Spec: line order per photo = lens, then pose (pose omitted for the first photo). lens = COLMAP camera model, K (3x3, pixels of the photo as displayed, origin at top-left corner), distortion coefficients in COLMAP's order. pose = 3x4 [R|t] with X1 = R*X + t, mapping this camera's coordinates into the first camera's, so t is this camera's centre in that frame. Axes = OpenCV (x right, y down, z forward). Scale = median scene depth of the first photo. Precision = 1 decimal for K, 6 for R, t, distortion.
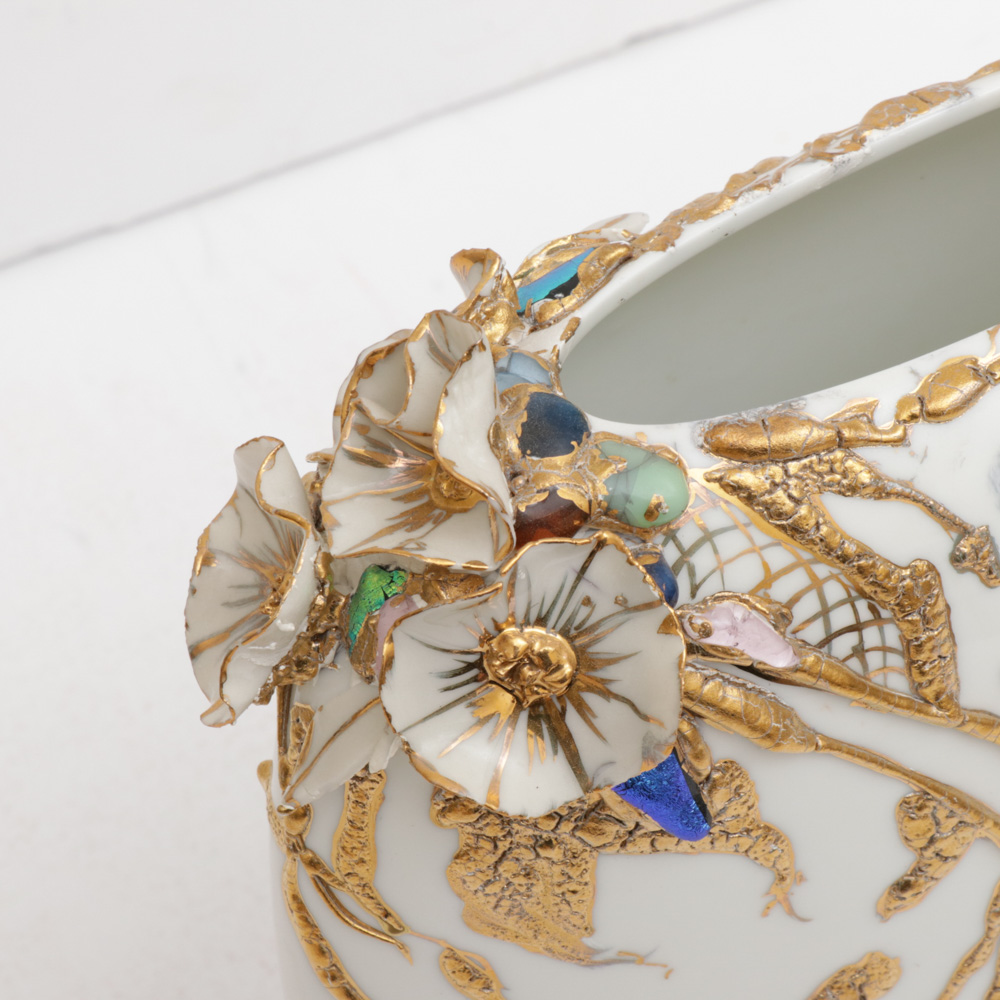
lens RADIAL K [[4508.9, 0, 498.7], [0, 4508.9, 501.5], [0, 0, 1]] dist [0.654031, 0.000000]
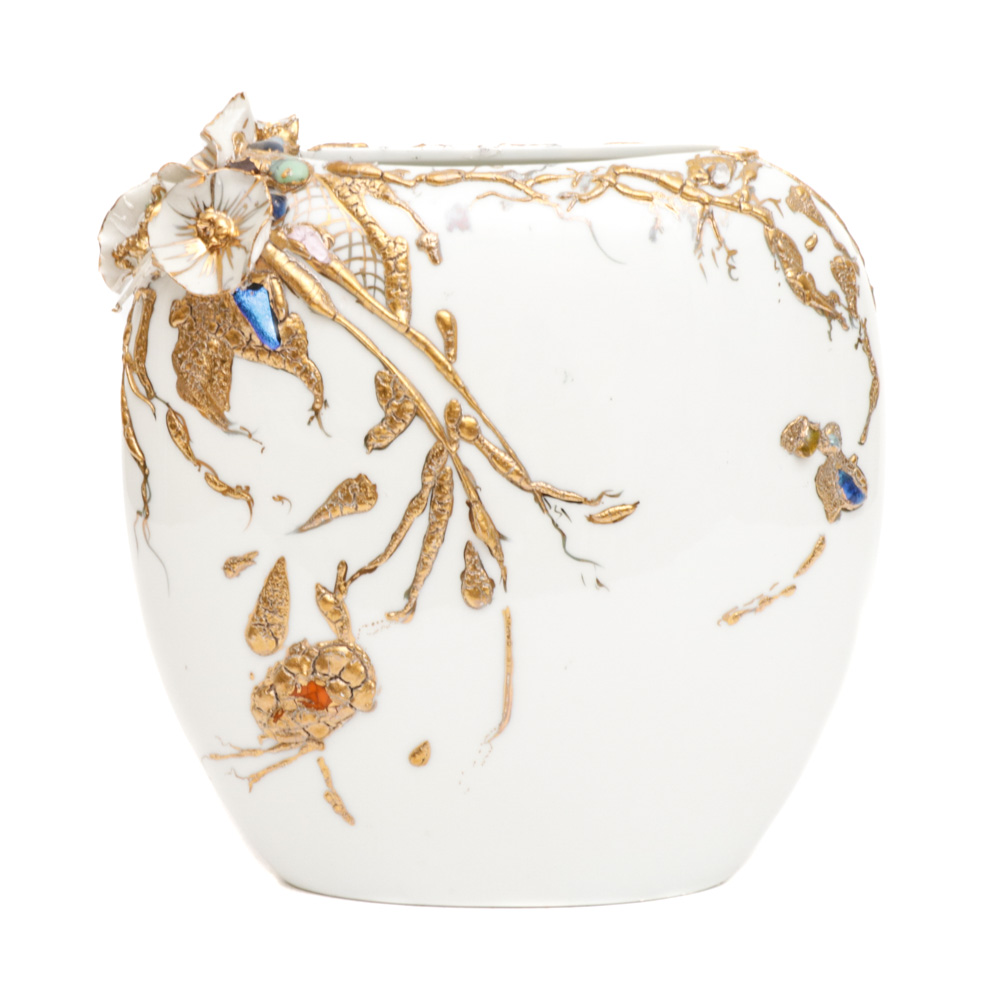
lens RADIAL K [[4508.9, 0, 495.3], [0, 4508.9, 499.6], [0, 0, 1]] dist [0.654031, 0.000000]
pose [[0.851333, 0.119848, -0.510753, 1.198665], [-0.393539, 0.789689, -0.470658, 1.064646], [0.346929, 0.601688, 0.719453, -0.428320]]
